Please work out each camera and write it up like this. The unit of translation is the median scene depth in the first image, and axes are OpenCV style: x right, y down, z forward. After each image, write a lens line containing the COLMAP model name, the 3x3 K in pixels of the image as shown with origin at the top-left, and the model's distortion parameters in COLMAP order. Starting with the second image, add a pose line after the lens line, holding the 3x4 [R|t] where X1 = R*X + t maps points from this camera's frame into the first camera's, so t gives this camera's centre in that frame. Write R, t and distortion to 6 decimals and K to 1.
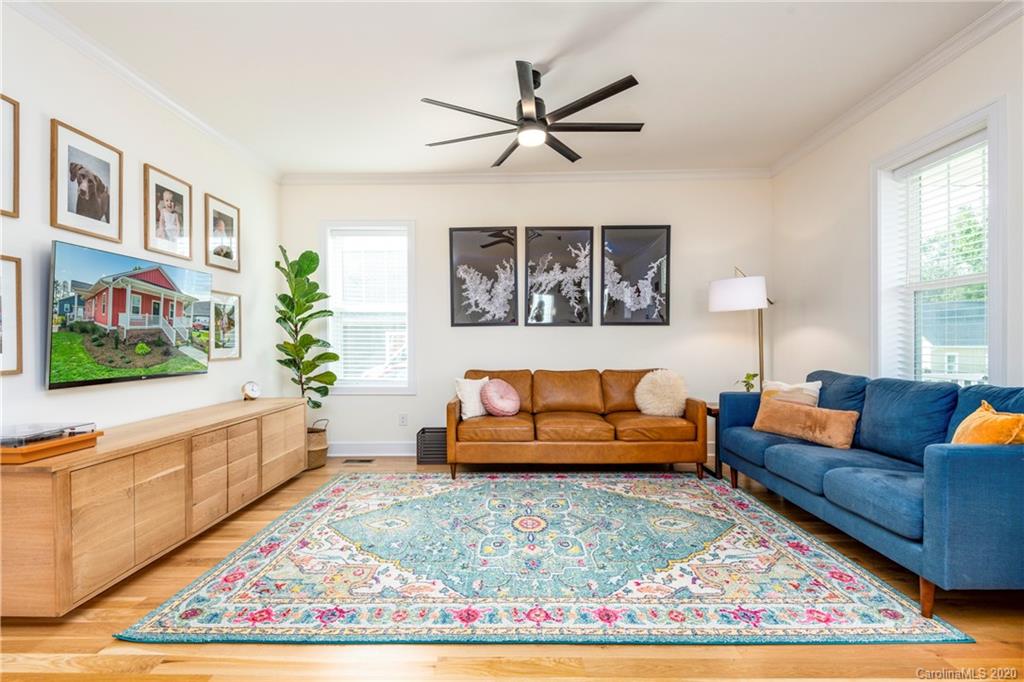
lens RADIAL K [[500.2, 0, 505.2], [0, 500.2, 343.2], [0, 0, 1]] dist [0.019803, -0.000602]
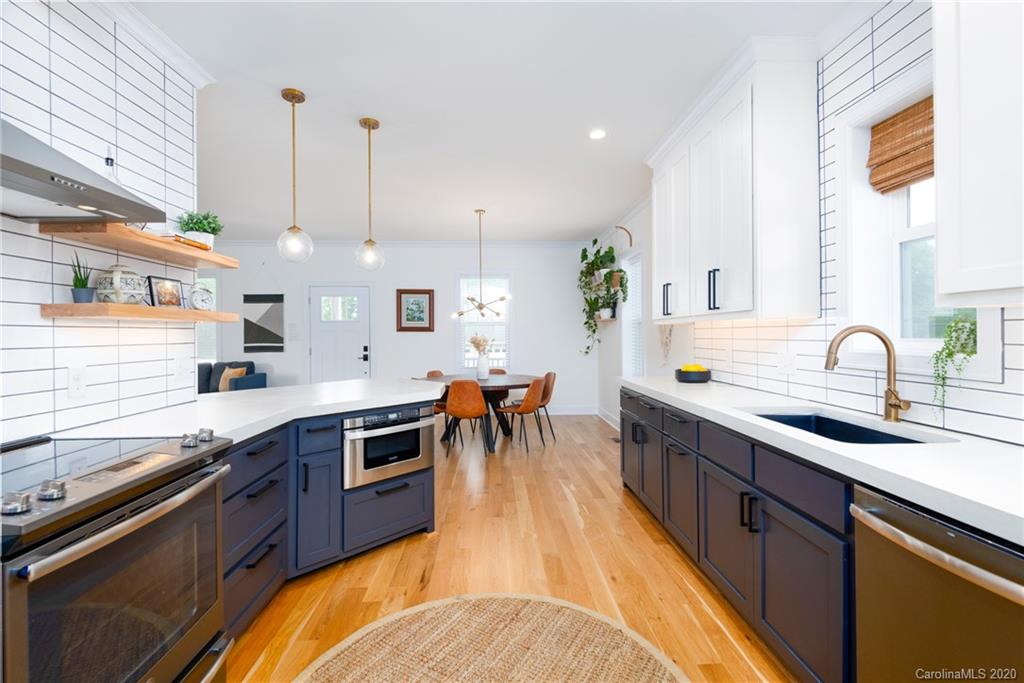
lens RADIAL K [[469.3, 0, 515.0], [0, 469.3, 335.7], [0, 0, 1]] dist [0.017176, 0.000045]
pose [[-0.069875, 0.004393, 0.997546, -1.137792], [0.010039, 0.999943, -0.003700, -0.028131], [-0.997505, 0.009756, -0.069915, -0.326446]]
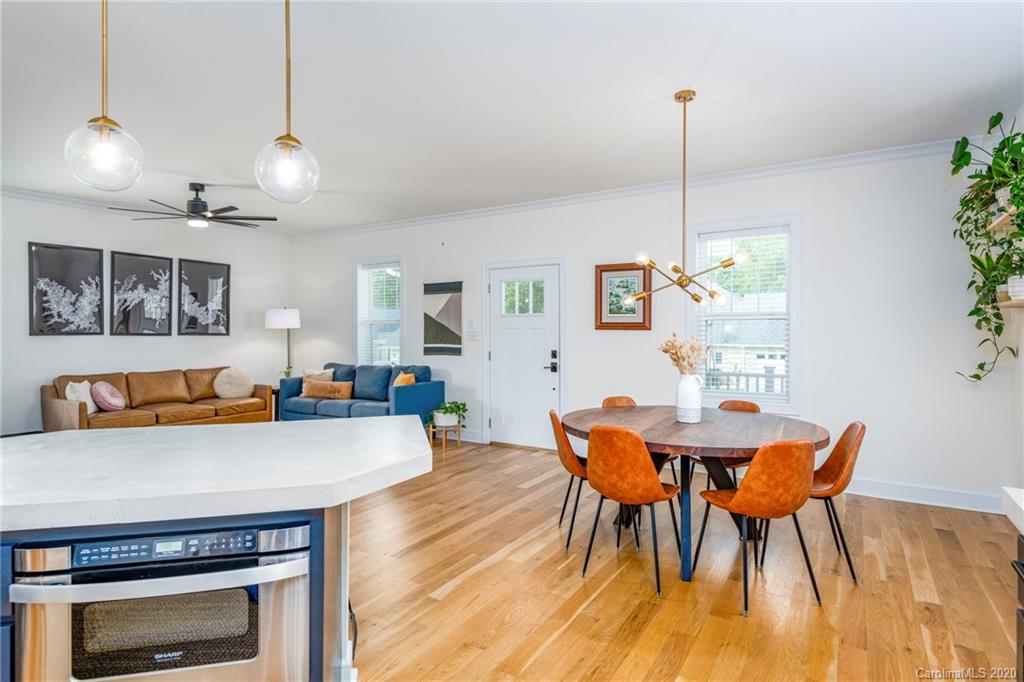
lens RADIAL K [[544.2, 0, 506.8], [0, 544.2, 336.7], [0, 0, 1]] dist [0.007259, -0.000923]
pose [[0.517570, 0.002570, 0.855637, -0.640750], [-0.001652, 0.999997, -0.002005, -0.033642], [-0.855639, -0.000376, 0.517572, -0.505440]]
